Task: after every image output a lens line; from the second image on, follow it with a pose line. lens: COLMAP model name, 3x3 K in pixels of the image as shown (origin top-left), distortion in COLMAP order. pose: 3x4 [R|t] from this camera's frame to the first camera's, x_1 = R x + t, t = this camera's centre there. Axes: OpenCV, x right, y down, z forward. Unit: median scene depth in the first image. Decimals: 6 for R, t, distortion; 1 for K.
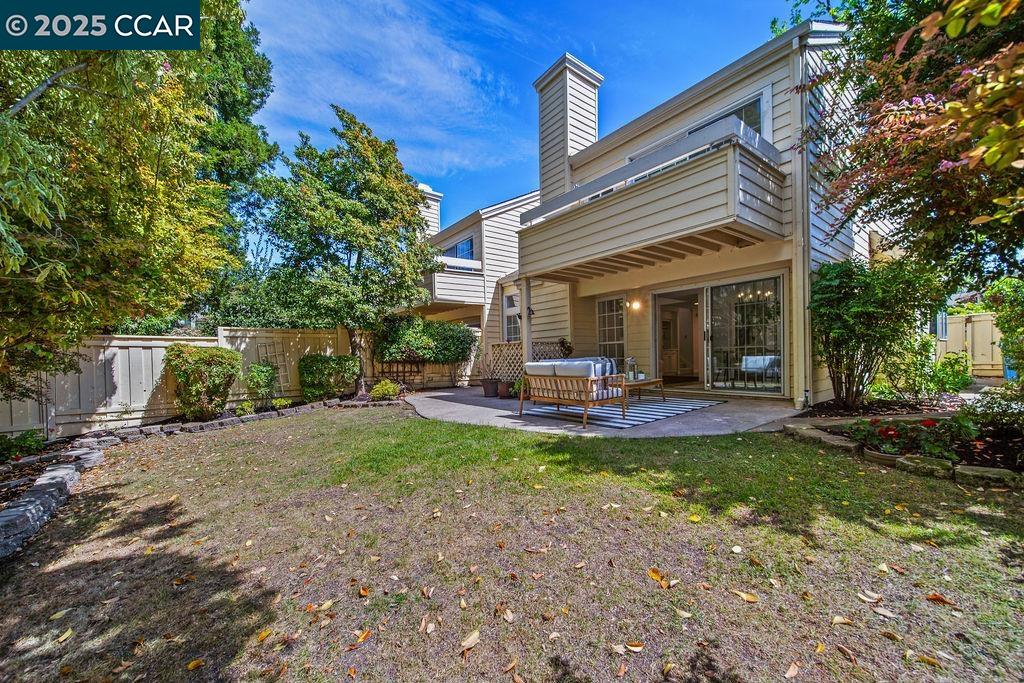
lens RADIAL K [[395.6, 0, 512.7], [0, 395.6, 362.5], [0, 0, 1]] dist [-0.000308, -0.000559]
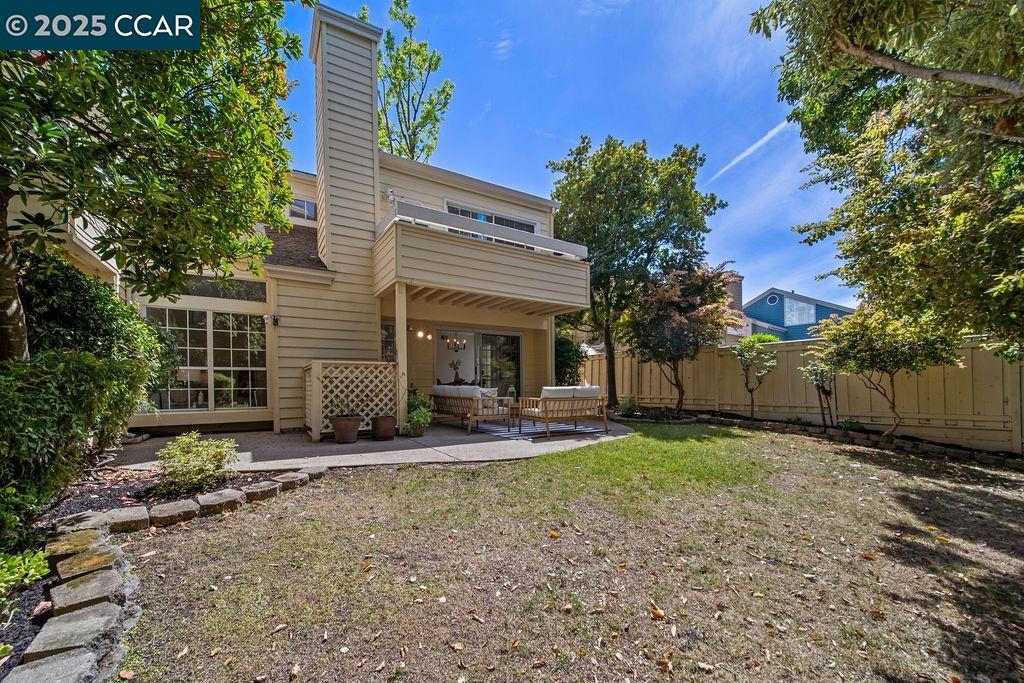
lens RADIAL K [[402.7, 0, 512.9], [0, 402.7, 385.8], [0, 0, 1]] dist [-0.000592, -0.000166]
pose [[0.088173, 0.018232, 0.995938, -2.025352], [0.013493, 0.999719, -0.019495, 0.017901], [-0.996014, 0.015157, 0.087902, 1.935146]]
